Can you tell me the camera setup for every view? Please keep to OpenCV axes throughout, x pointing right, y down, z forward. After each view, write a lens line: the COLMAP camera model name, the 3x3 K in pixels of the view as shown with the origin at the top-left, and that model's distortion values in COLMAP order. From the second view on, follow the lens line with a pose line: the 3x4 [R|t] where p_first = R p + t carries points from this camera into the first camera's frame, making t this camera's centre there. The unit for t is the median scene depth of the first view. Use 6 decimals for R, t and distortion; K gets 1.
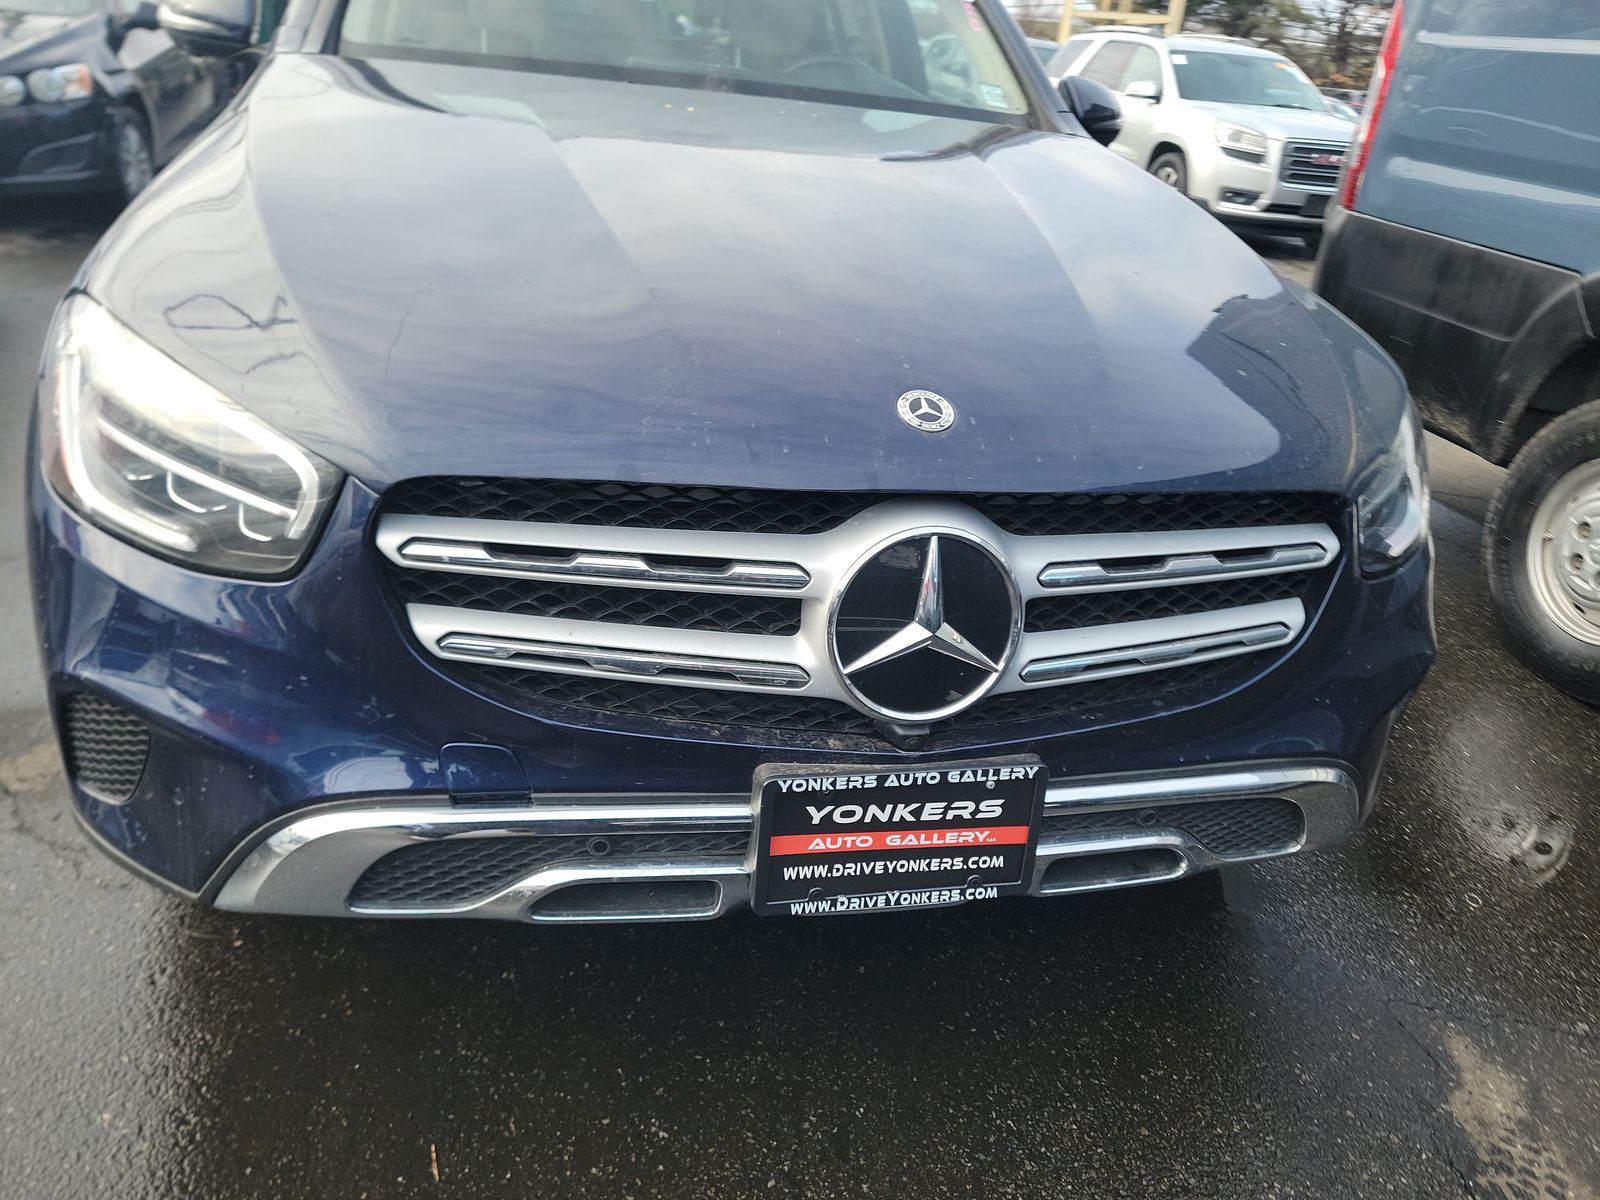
lens RADIAL K [[1131.1, 0, 797.7], [0, 1131.1, 602.3], [0, 0, 1]] dist [0.057379, -0.035152]
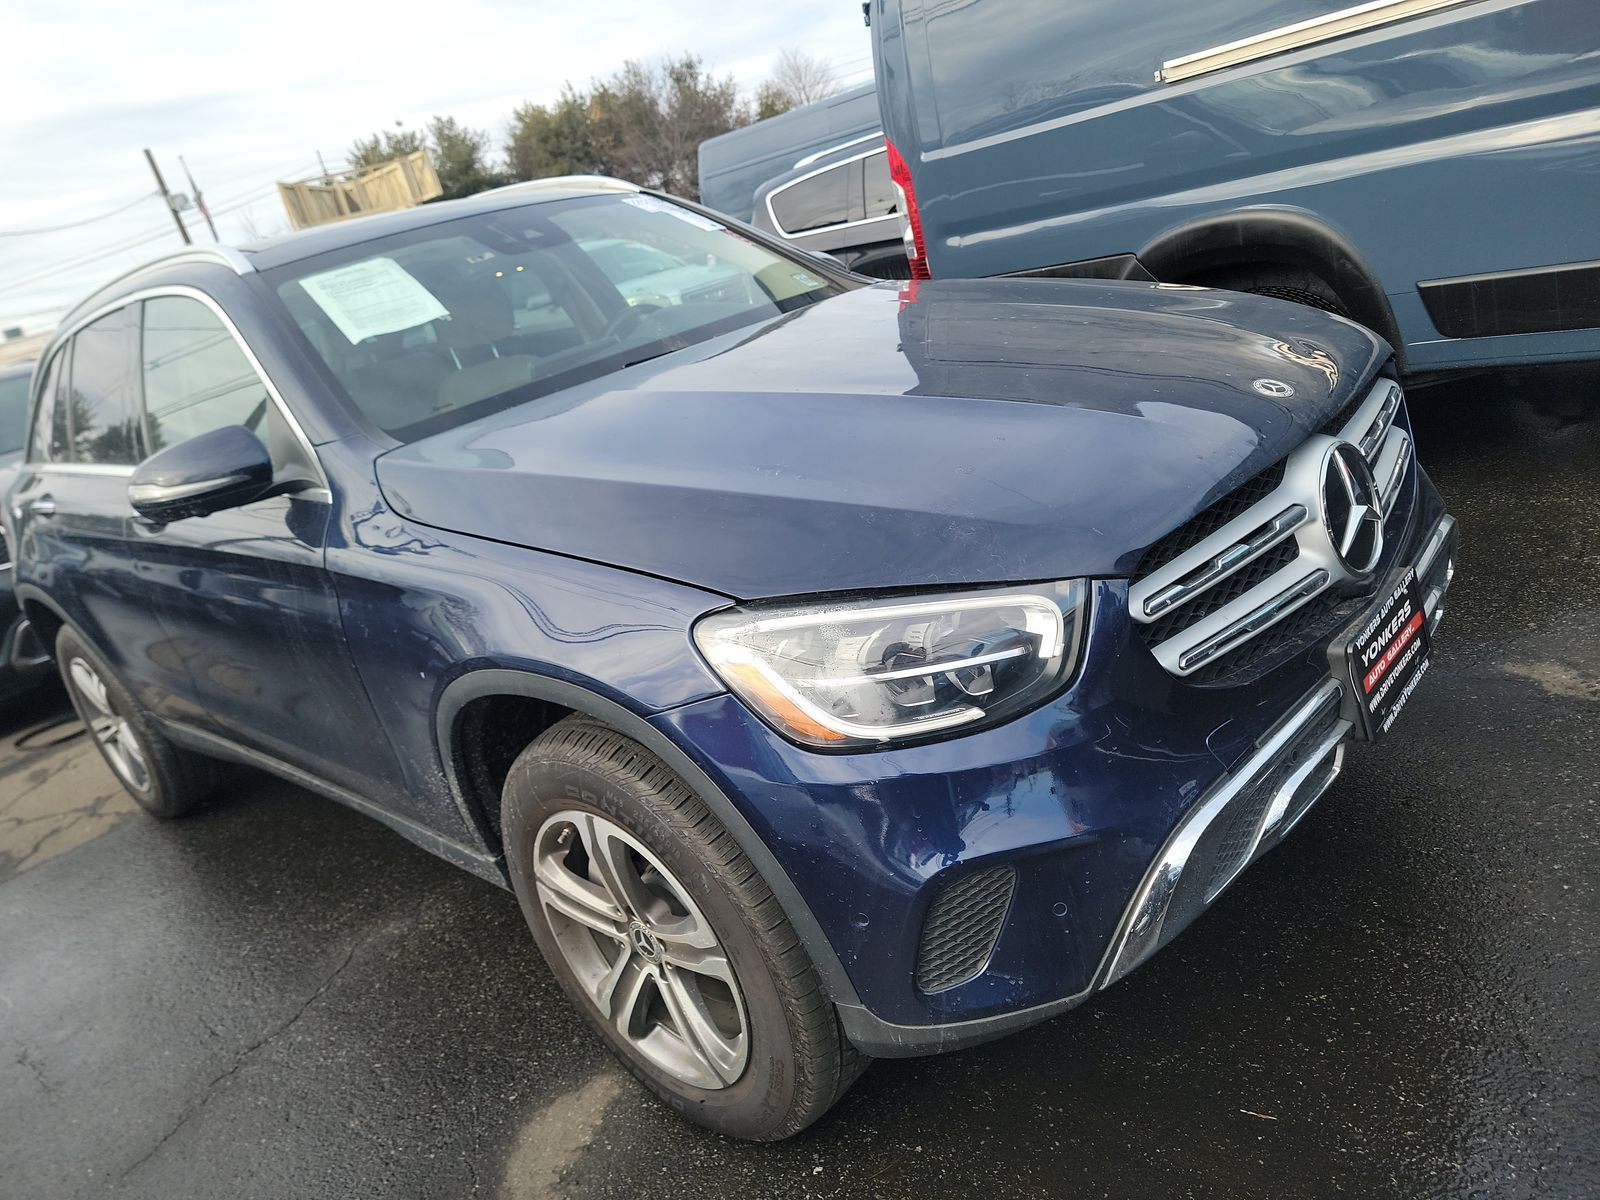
lens RADIAL K [[1131.1, 0, 806.2], [0, 1131.1, 590.6], [0, 0, 1]] dist [0.057379, -0.035152]
pose [[0.759395, -0.469669, 0.450255, -1.152384], [0.542623, 0.839024, -0.039981, -0.214851], [-0.358997, 0.274680, 0.892005, -0.061140]]
